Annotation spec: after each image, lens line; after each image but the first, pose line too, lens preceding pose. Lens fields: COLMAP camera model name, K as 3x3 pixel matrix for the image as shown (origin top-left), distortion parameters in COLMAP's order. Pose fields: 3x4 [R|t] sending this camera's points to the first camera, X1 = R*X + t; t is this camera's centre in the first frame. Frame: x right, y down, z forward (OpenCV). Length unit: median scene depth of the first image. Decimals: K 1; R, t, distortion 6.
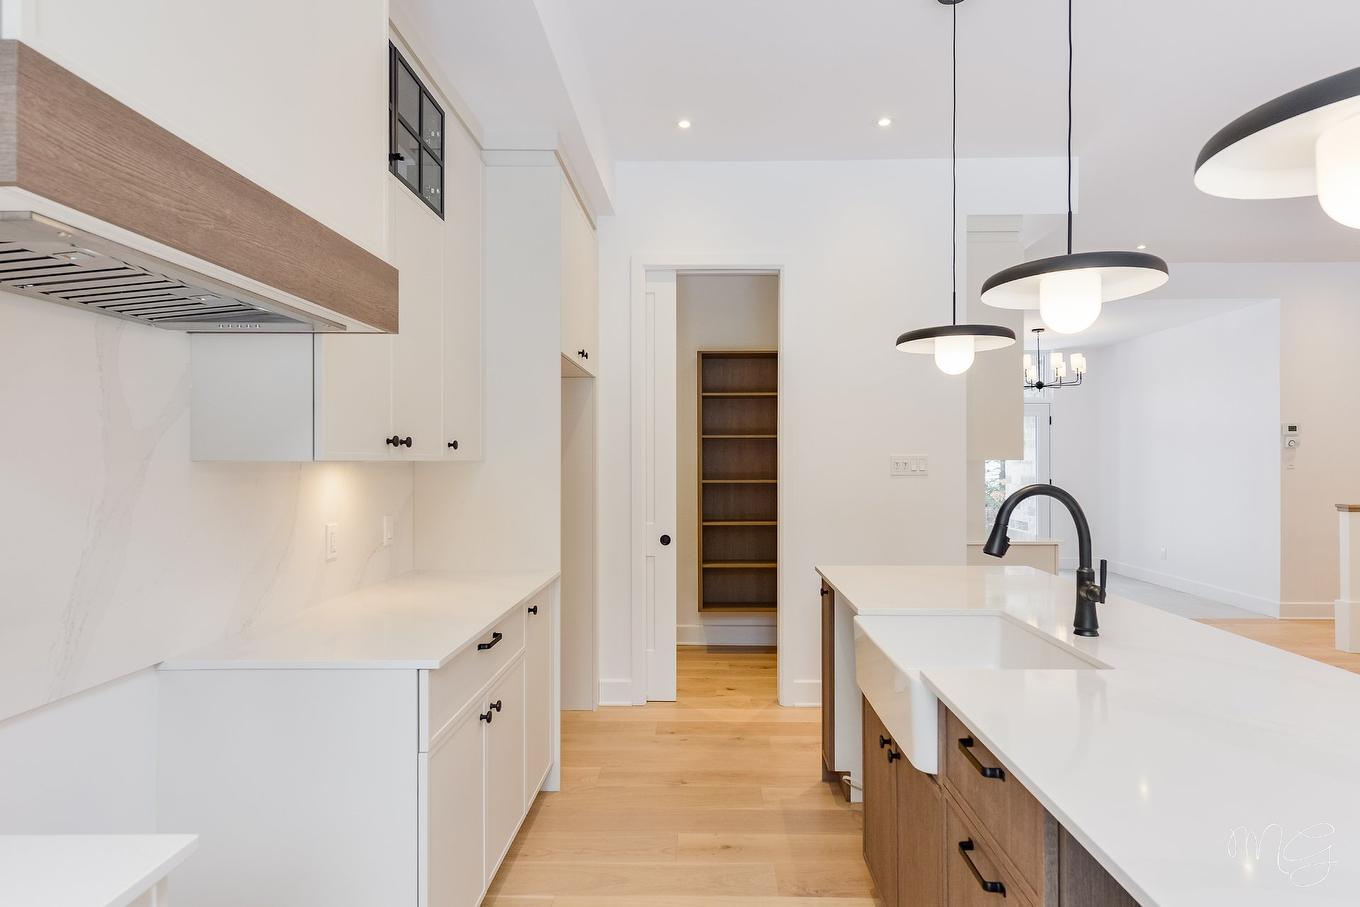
lens RADIAL K [[717.9, 0, 686.5], [0, 717.9, 460.4], [0, 0, 1]] dist [0.007737, -0.003952]
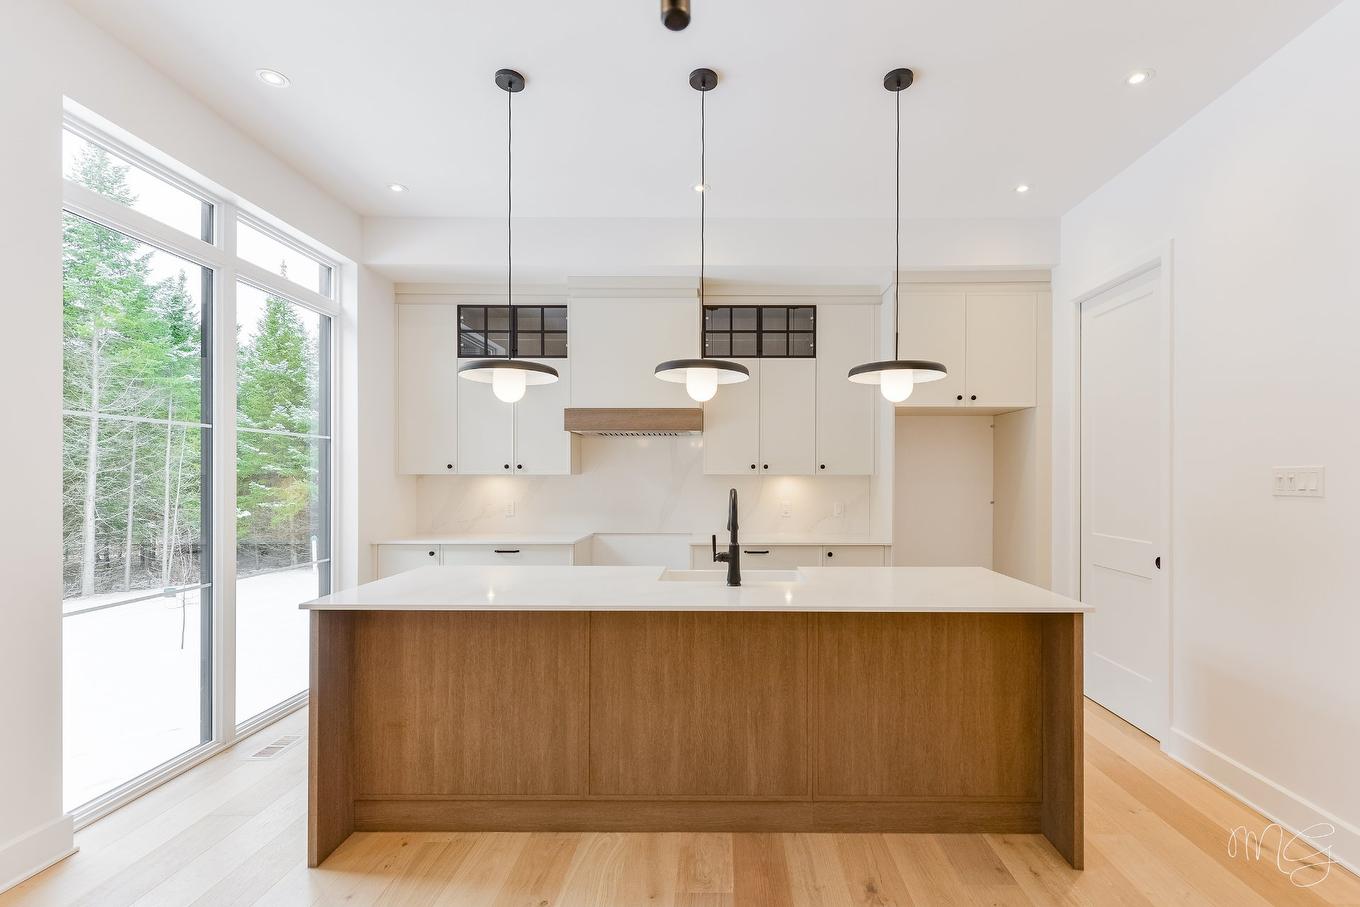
lens RADIAL K [[618.8, 0, 720.5], [0, 618.8, 473.7], [0, 0, 1]] dist [0.003794, -0.000257]
pose [[0.027582, -0.002558, -0.999616, 1.138201], [-0.001290, 0.999996, -0.002594, 0.001711], [0.999619, 0.001361, 0.027579, 0.550147]]
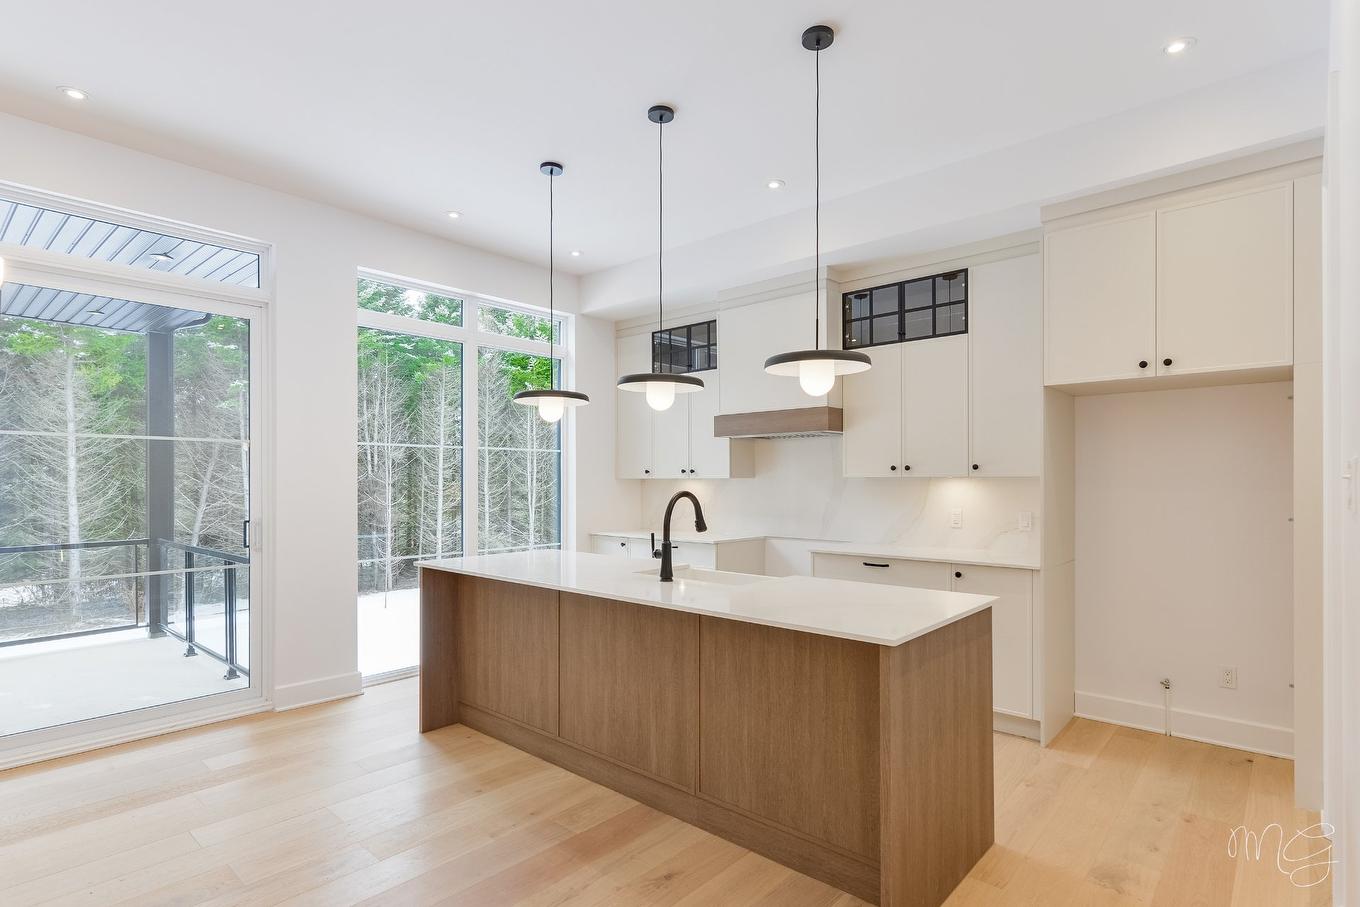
lens RADIAL K [[689.4, 0, 678.2], [0, 689.4, 475.6], [0, 0, 1]] dist [-0.001574, -0.001248]
pose [[-0.645201, -0.001537, -0.764012, 1.058720], [0.003888, 0.999978, -0.005295, 0.002947], [0.764003, -0.006386, -0.645181, 1.222435]]
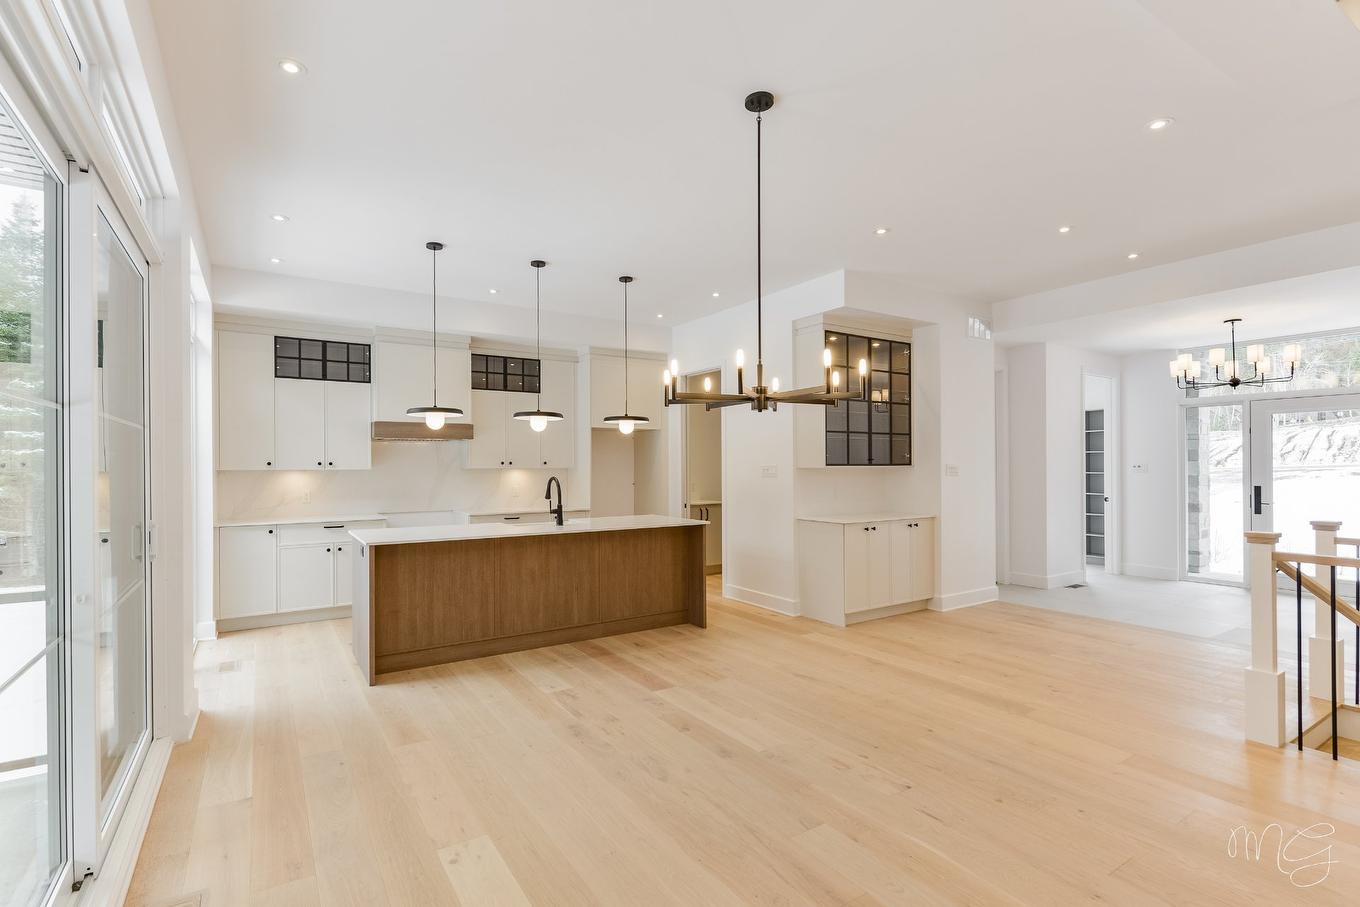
lens RADIAL K [[618.8, 0, 638.4], [0, 618.8, 466.9], [0, 0, 1]] dist [0.003794, -0.000257]
pose [[0.544359, 0.002198, -0.838850, 1.785804], [0.002982, 0.999985, 0.004555, -0.013723], [0.838847, -0.004981, 0.544344, -0.108571]]
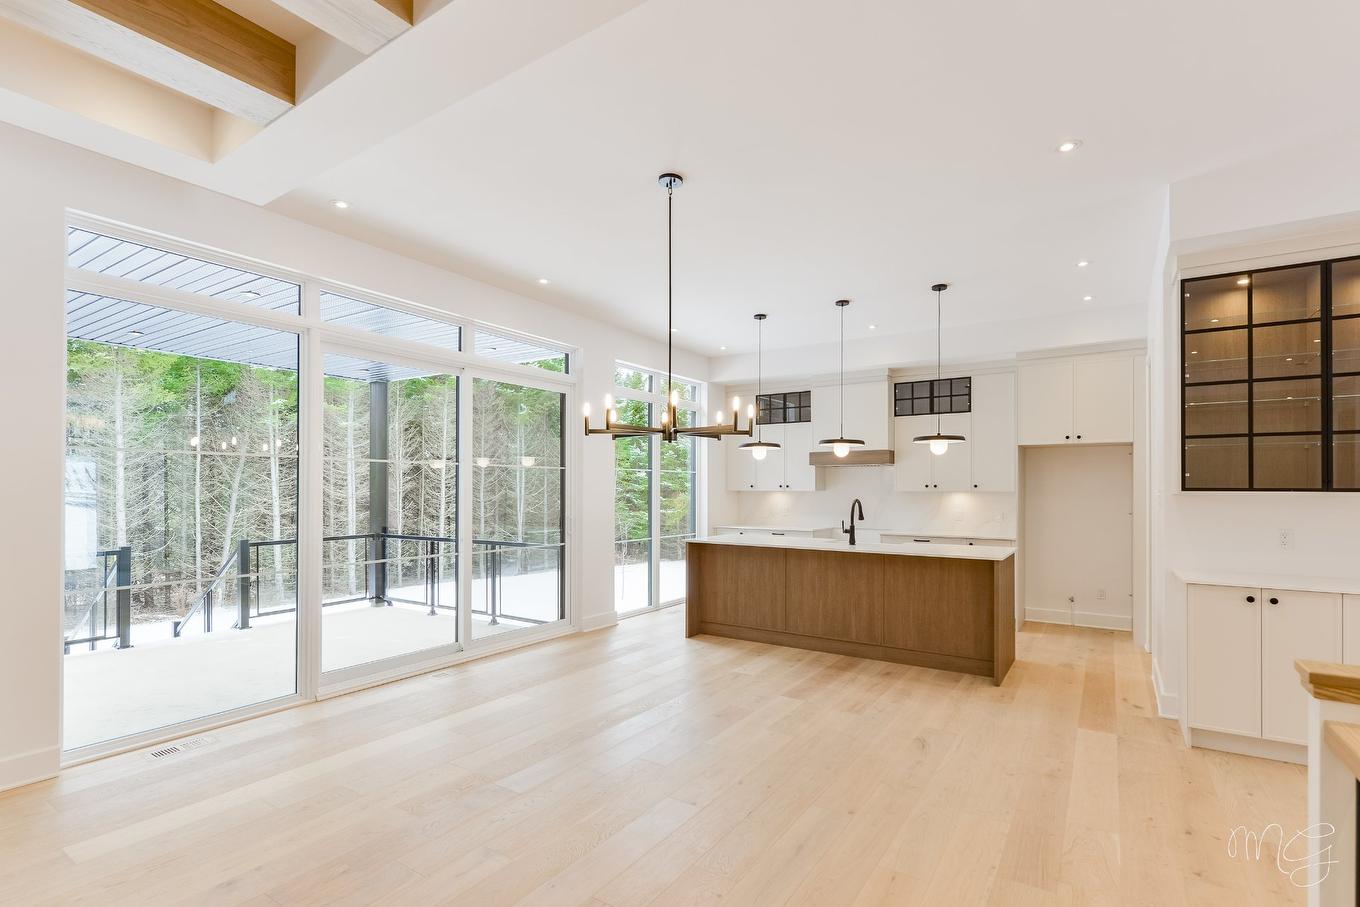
lens RADIAL K [[634.1, 0, 700.5], [0, 634.1, 484.6], [0, 0, 1]] dist [-0.000052, -0.000310]
pose [[-0.516390, -0.004475, -0.856342, 2.038039], [-0.000498, 0.999988, -0.004925, -0.011948], [0.856353, -0.002117, -0.516386, 1.131264]]
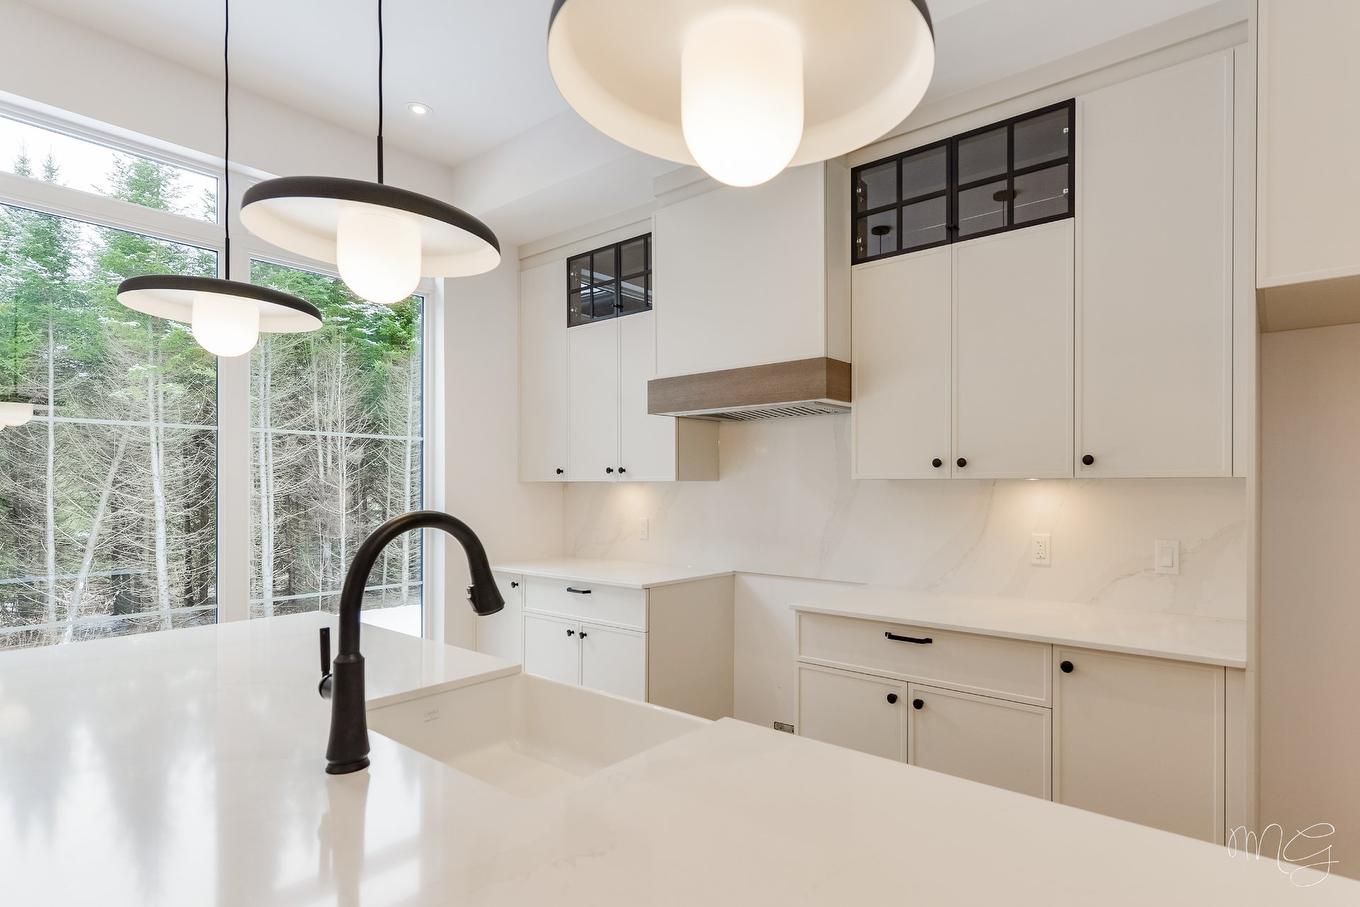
lens RADIAL K [[689.4, 0, 757.0], [0, 689.4, 485.1], [0, 0, 1]] dist [-0.001574, -0.001248]
pose [[-0.574822, 0.003196, -0.818273, 0.494161], [0.003248, 0.999993, 0.001624, 0.005520], [0.818272, -0.001724, -0.574828, 0.947143]]
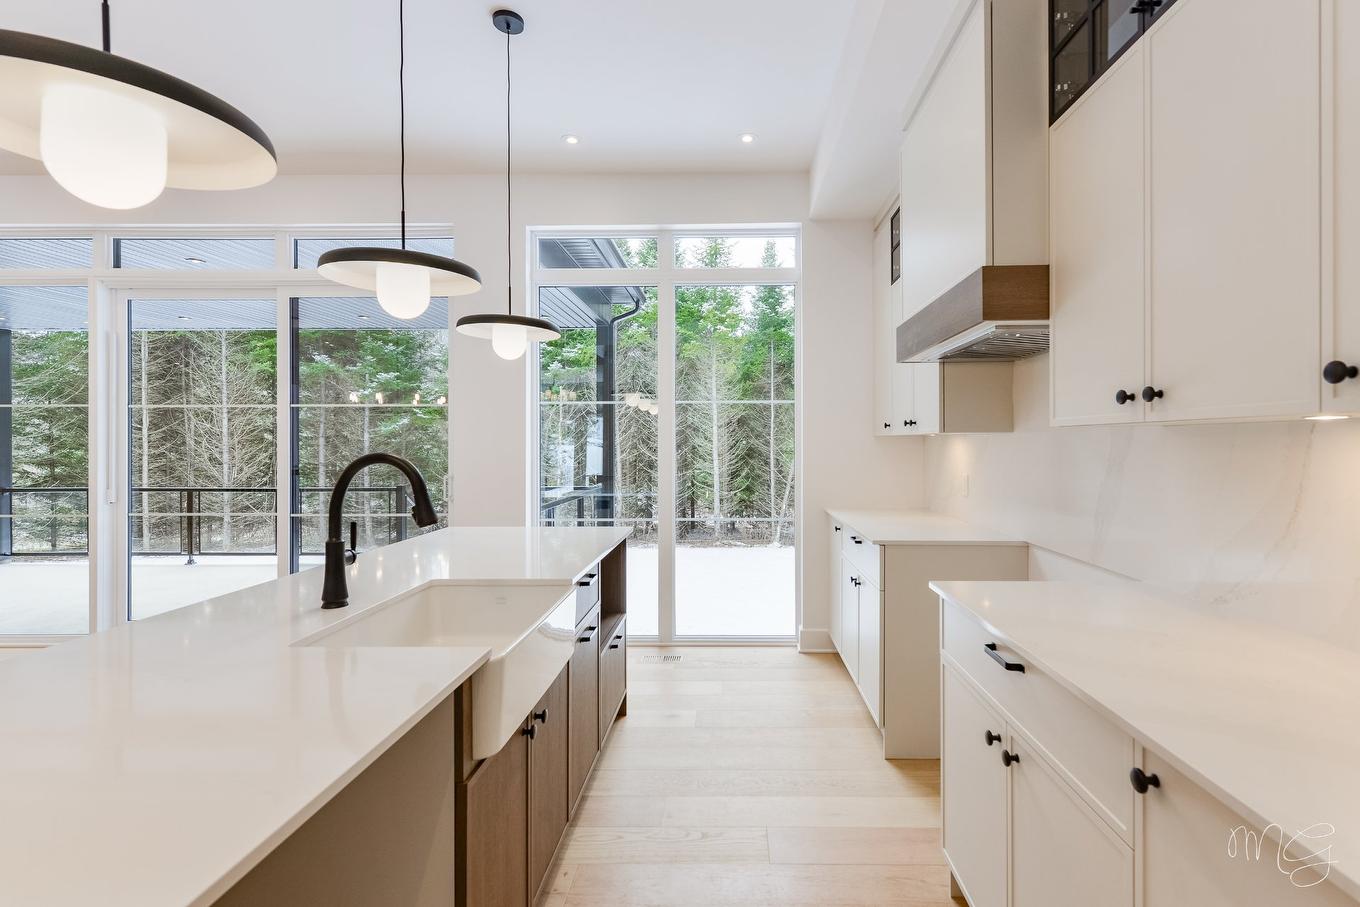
lens RADIAL K [[618.8, 0, 727.4], [0, 618.8, 445.5], [0, 0, 1]] dist [0.003794, -0.000257]
pose [[-0.999835, 0.006930, -0.016787, 0.016096], [0.006881, 0.999972, 0.003013, 0.013657], [0.016807, 0.002897, -0.999855, 1.094795]]
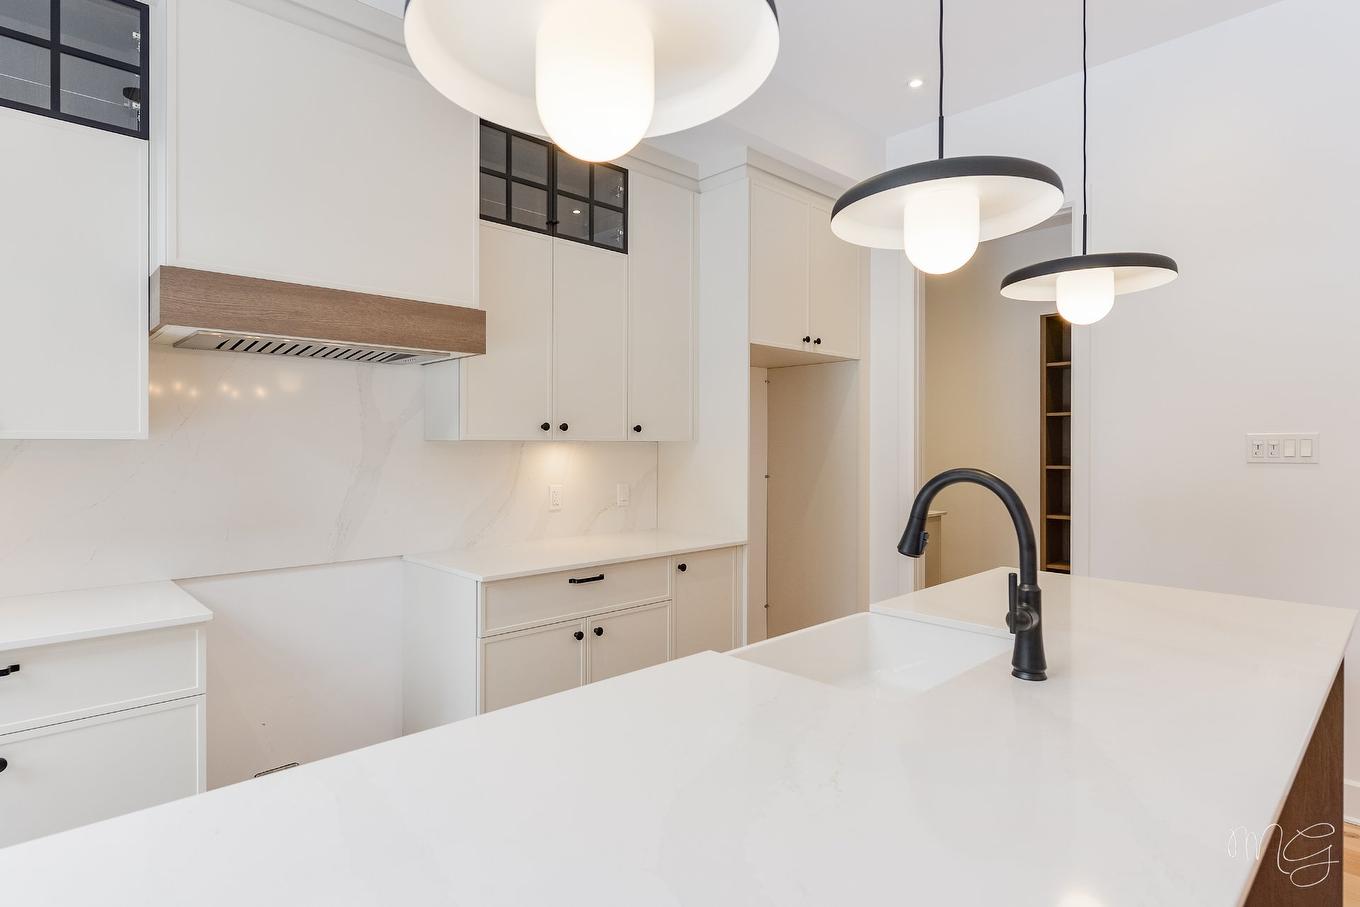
lens RADIAL K [[689.4, 0, 643.0], [0, 689.4, 448.6], [0, 0, 1]] dist [-0.001574, -0.001248]
pose [[0.686753, 0.005793, -0.726868, 0.462996], [-0.001754, 0.999979, 0.006312, 0.004699], [0.726889, -0.003060, 0.686748, 0.143142]]
